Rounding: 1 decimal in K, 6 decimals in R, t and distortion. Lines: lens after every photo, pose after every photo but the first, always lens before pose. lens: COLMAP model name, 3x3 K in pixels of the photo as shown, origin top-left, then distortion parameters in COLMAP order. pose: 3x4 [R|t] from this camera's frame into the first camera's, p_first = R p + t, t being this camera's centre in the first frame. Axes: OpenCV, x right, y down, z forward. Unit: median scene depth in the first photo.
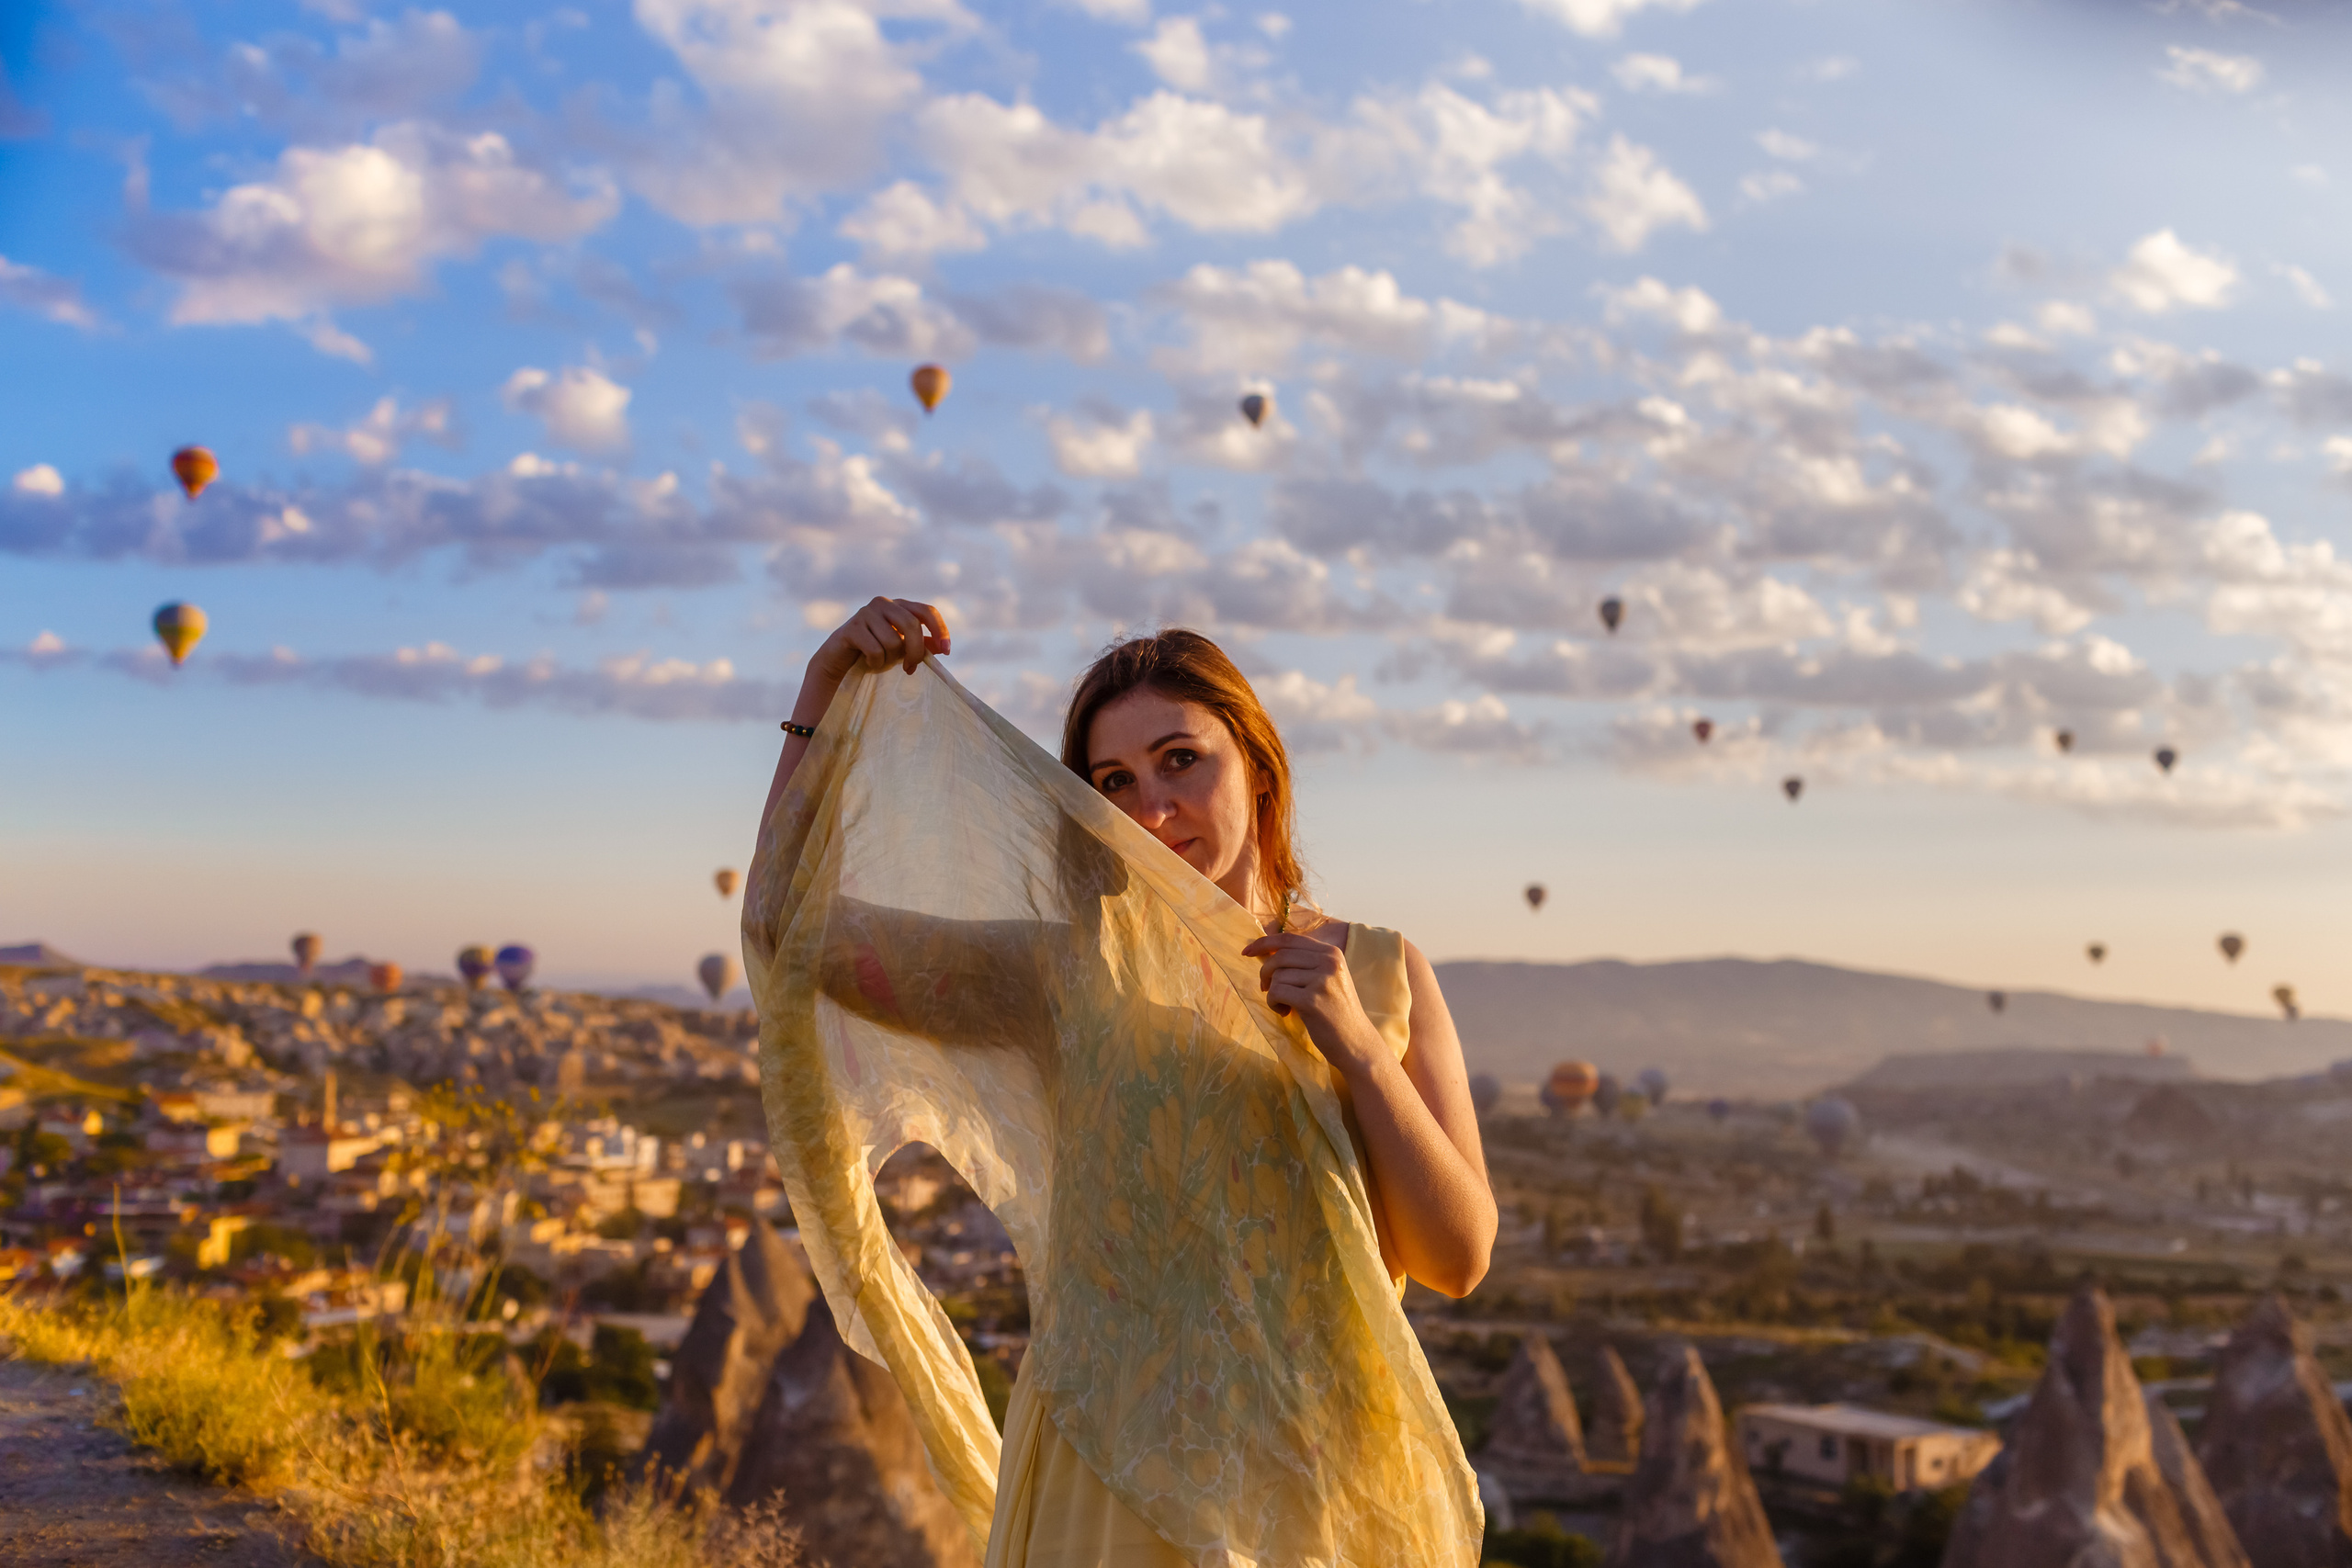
lens RADIAL K [[2238.4, 0, 1174.4], [0, 2238.4, 793.5], [0, 0, 1]] dist [0.010806, -0.019306]
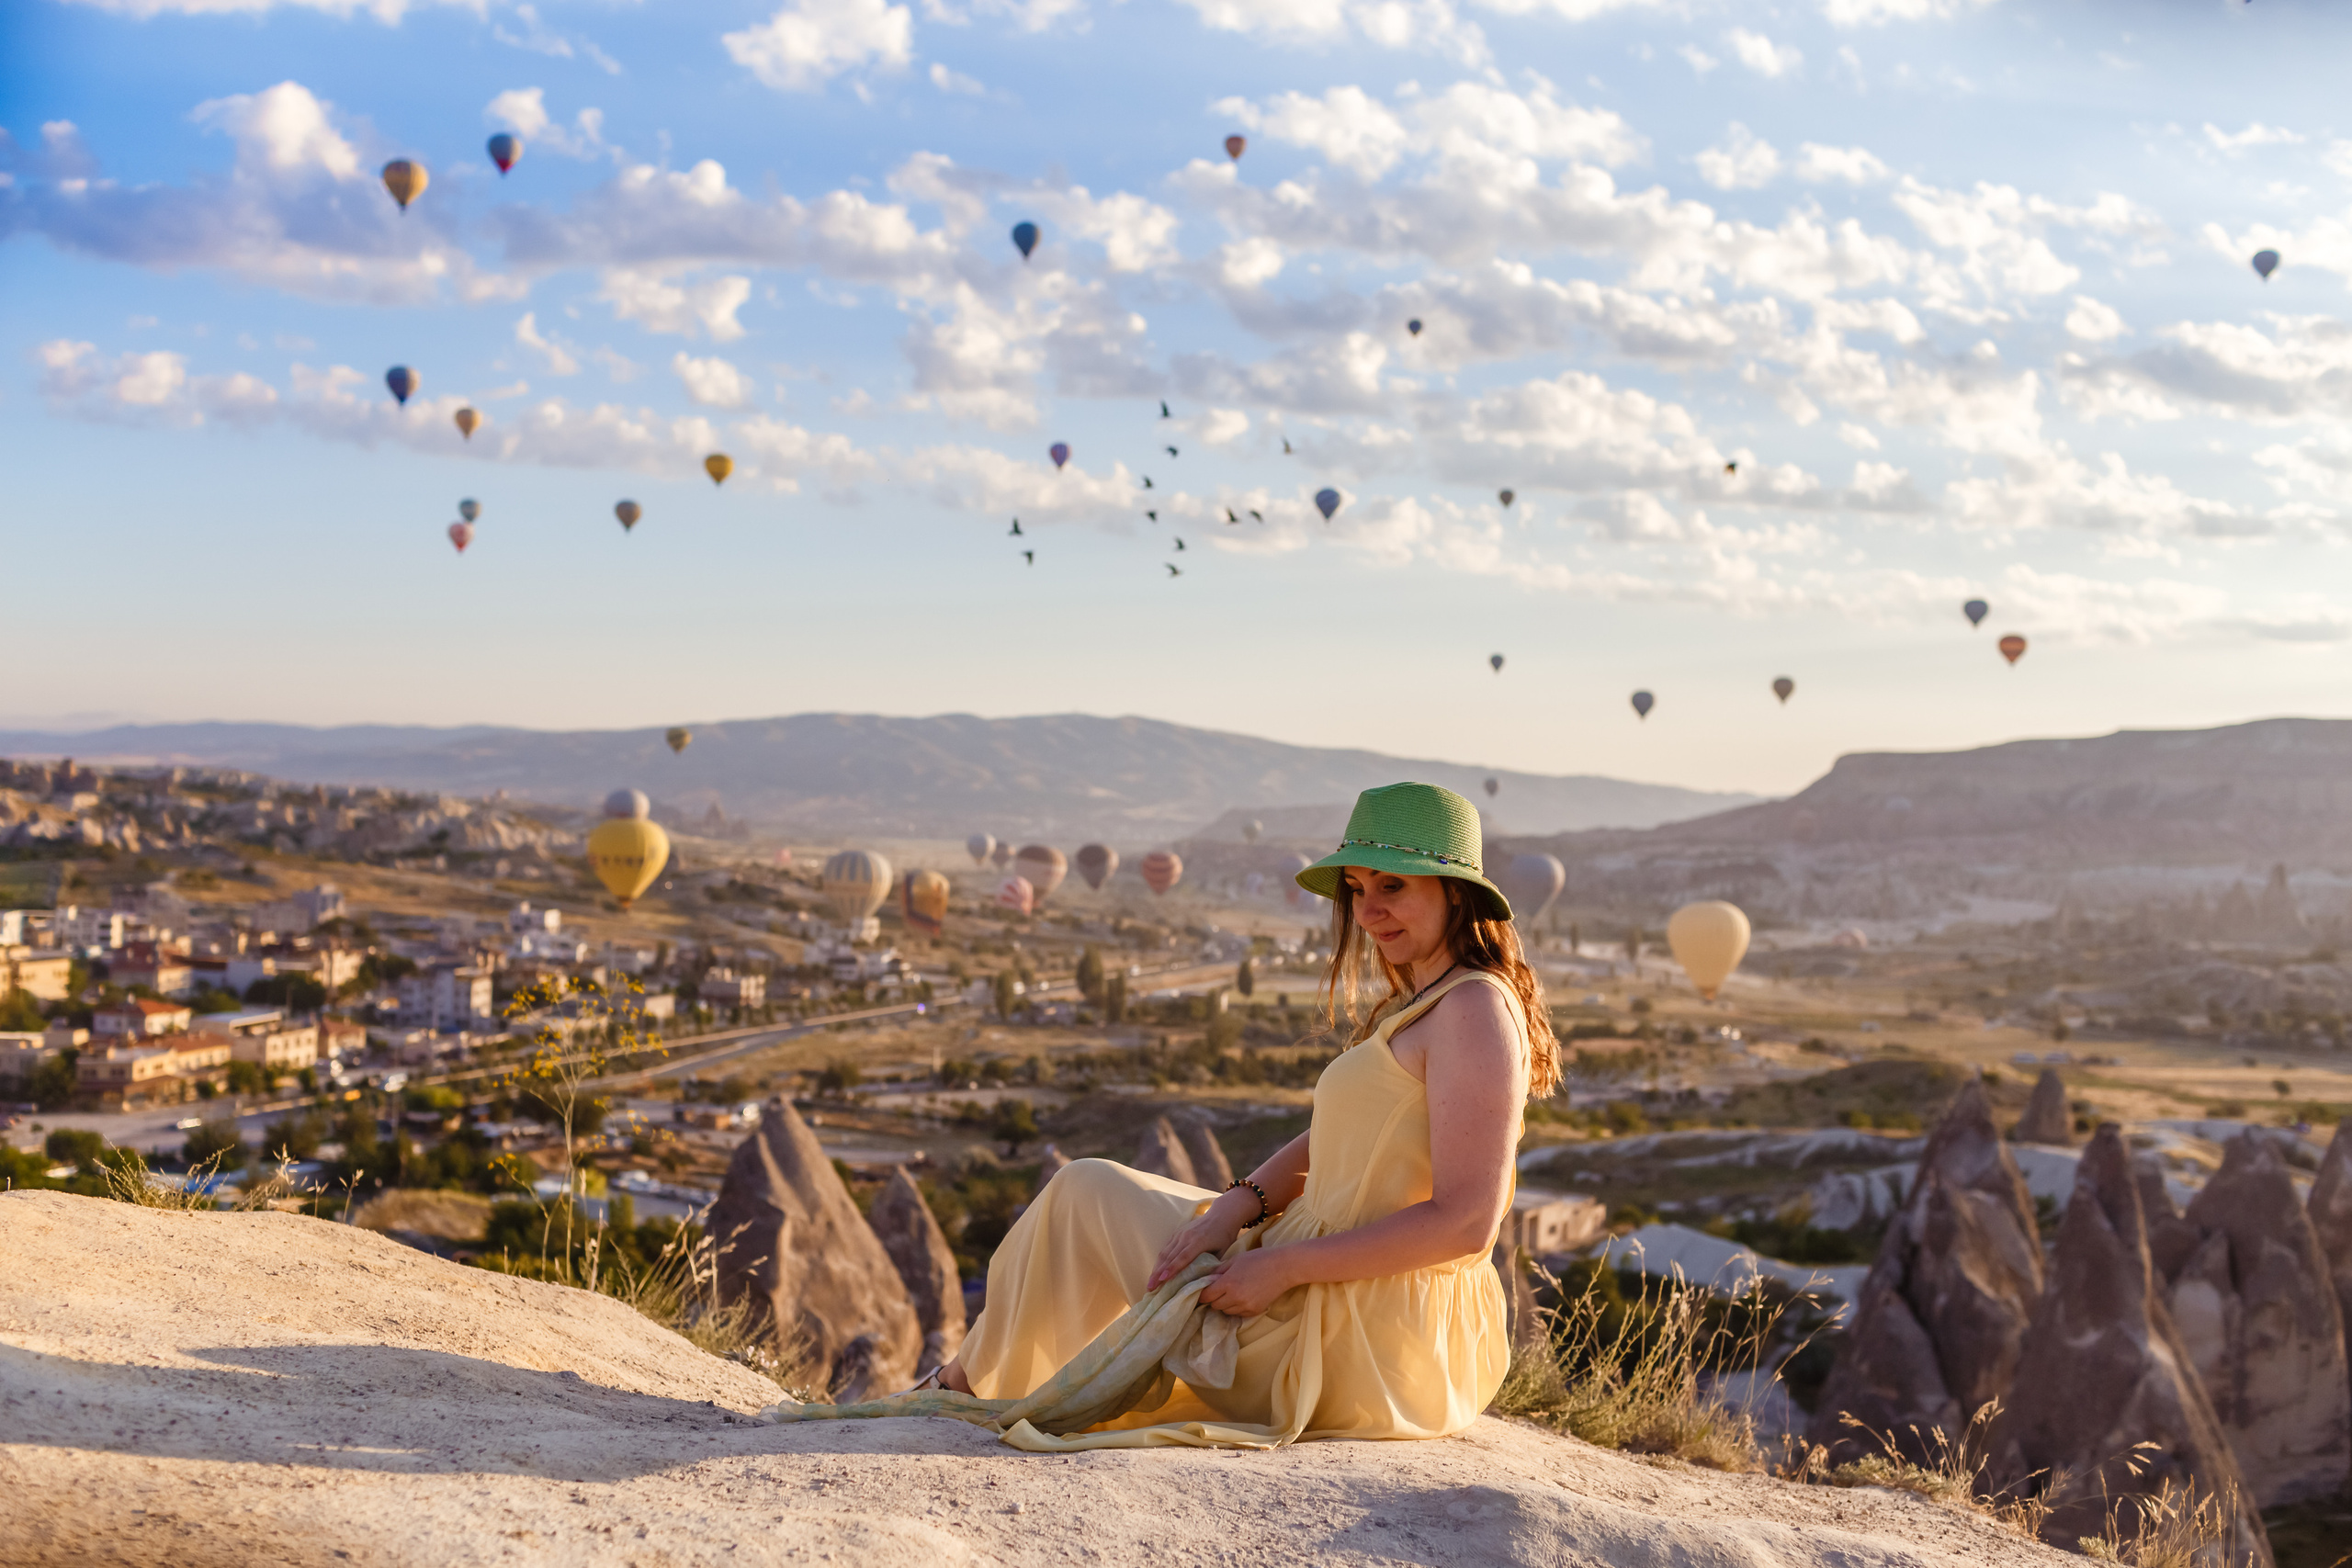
lens RADIAL K [[2234.8, 0, 1173.1], [0, 2234.8, 786.4], [0, 0, 1]] dist [0.007752, -0.006966]
pose [[0.958751, 0.006286, 0.284176, -0.046223], [-0.036690, 0.994129, 0.101793, -0.004367], [-0.281868, -0.108020, 0.953353, 0.019813]]
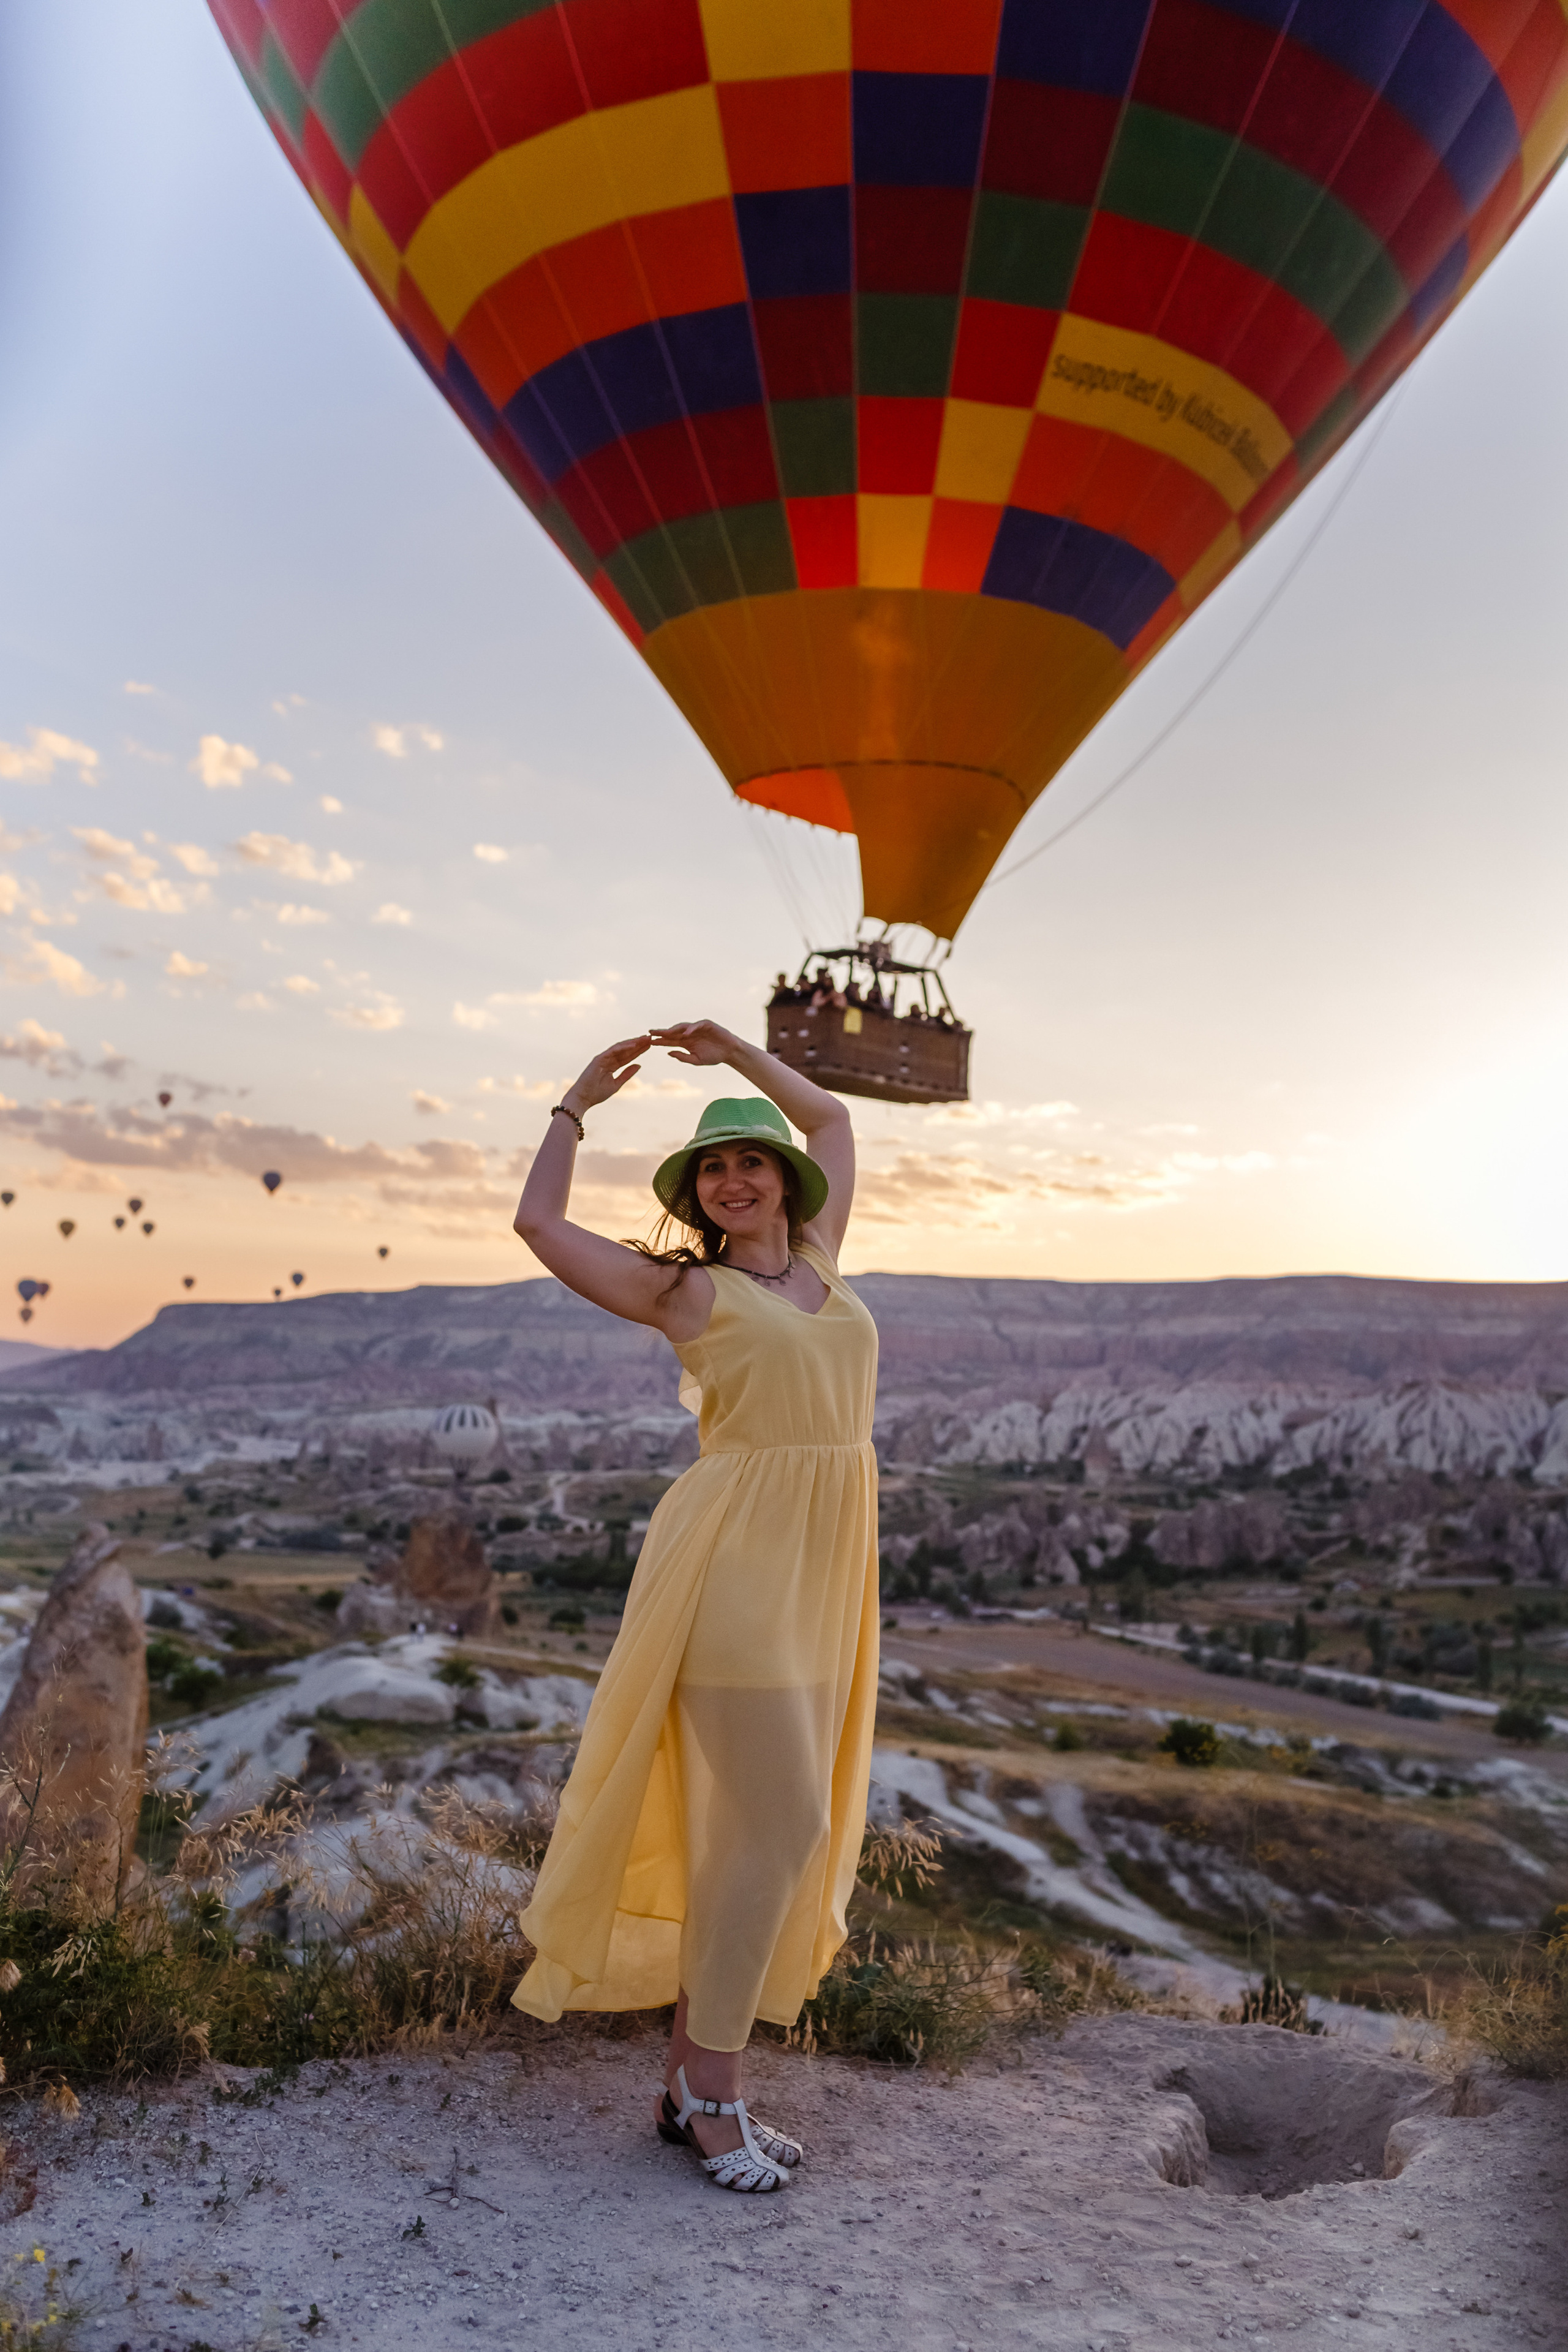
lens RADIAL K [[2238.6, 0, 776.2], [0, 2238.6, 1176.9], [0, 0, 1]] dist [0.010806, -0.019306]
pose [[0.675289, 0.066289, 0.734568, 0.035948], [-0.089632, 0.995947, -0.007477, 0.007055], [-0.732086, -0.060791, 0.678494, -0.039654]]
